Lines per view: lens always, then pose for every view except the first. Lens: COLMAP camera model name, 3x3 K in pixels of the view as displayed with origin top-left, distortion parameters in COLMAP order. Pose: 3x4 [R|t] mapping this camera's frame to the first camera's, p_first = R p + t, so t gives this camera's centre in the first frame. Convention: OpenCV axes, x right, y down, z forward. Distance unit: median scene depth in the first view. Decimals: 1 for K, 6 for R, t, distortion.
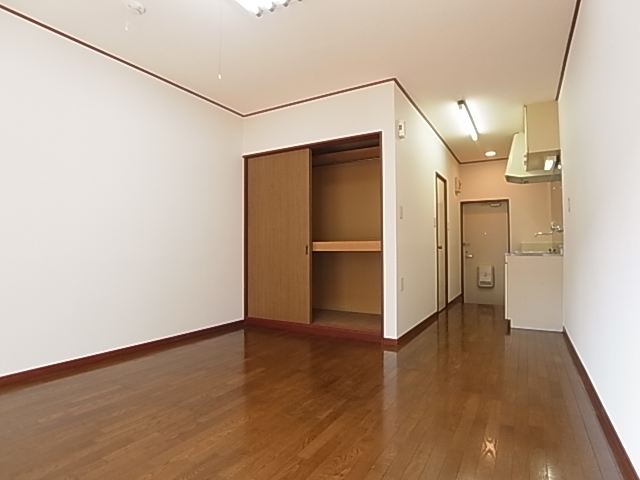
lens RADIAL K [[354.6, 0, 326.2], [0, 354.6, 241.5], [0, 0, 1]] dist [-0.074680, 0.014541]
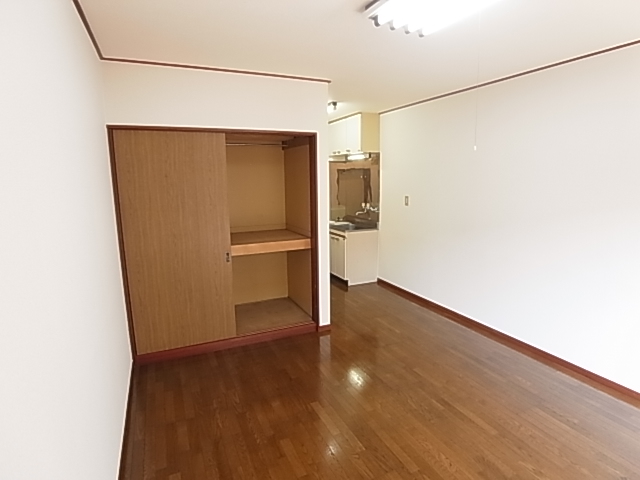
lens RADIAL K [[354.6, 0, 326.2], [0, 354.6, 241.5], [0, 0, 1]] dist [-0.074680, 0.014541]
pose [[0.577794, -0.146152, 0.802991, -0.604465], [-0.010374, 0.982442, 0.186279, -0.175736], [-0.816117, -0.115961, 0.566133, 0.337340]]
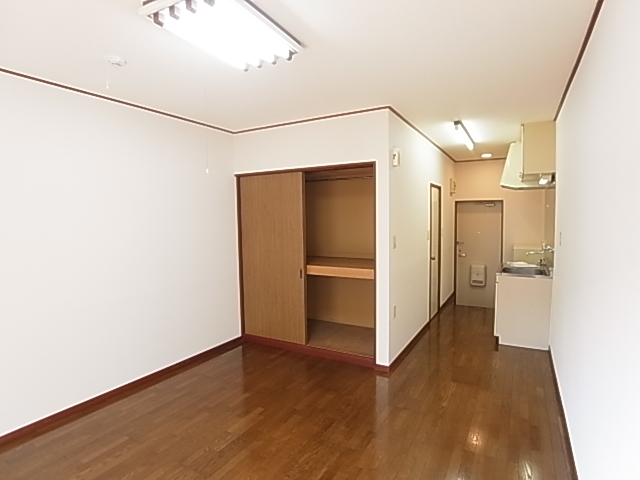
lens RADIAL K [[354.6, 0, 326.2], [0, 354.6, 241.5], [0, 0, 1]] dist [-0.074680, 0.014541]
pose [[0.999881, -0.009585, 0.012107, 0.005325], [0.008445, 0.995821, 0.090940, -0.162507], [-0.012928, -0.090827, 0.995783, -0.000390]]
